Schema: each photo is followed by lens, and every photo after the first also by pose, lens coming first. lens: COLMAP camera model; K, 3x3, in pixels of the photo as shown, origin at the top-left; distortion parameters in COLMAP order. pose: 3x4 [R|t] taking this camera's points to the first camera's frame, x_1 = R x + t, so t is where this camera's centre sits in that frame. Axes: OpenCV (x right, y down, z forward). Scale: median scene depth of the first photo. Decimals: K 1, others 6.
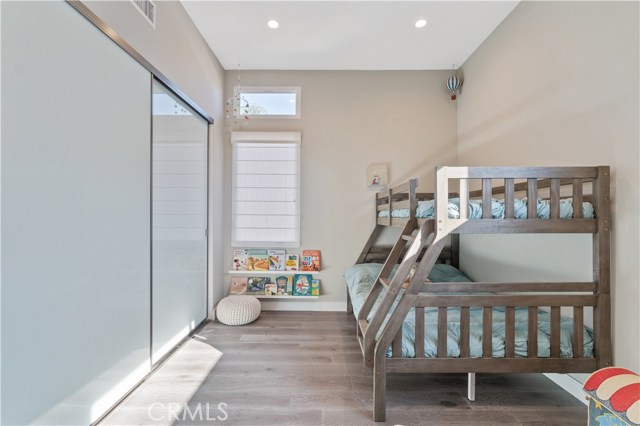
lens RADIAL K [[288.3, 0, 320.2], [0, 288.3, 211.0], [0, 0, 1]] dist [-0.004518, -0.000119]
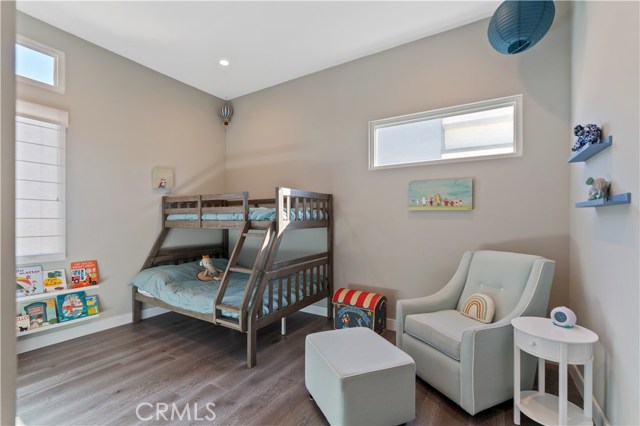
lens RADIAL K [[292.3, 0, 320.1], [0, 292.3, 215.9], [0, 0, 1]] dist [-0.000263, 0.000255]
pose [[0.509667, 0.004651, 0.860359, -0.414523], [-0.012433, 0.999921, 0.001960, -0.002846], [-0.860282, -0.011696, 0.509685, 0.004694]]
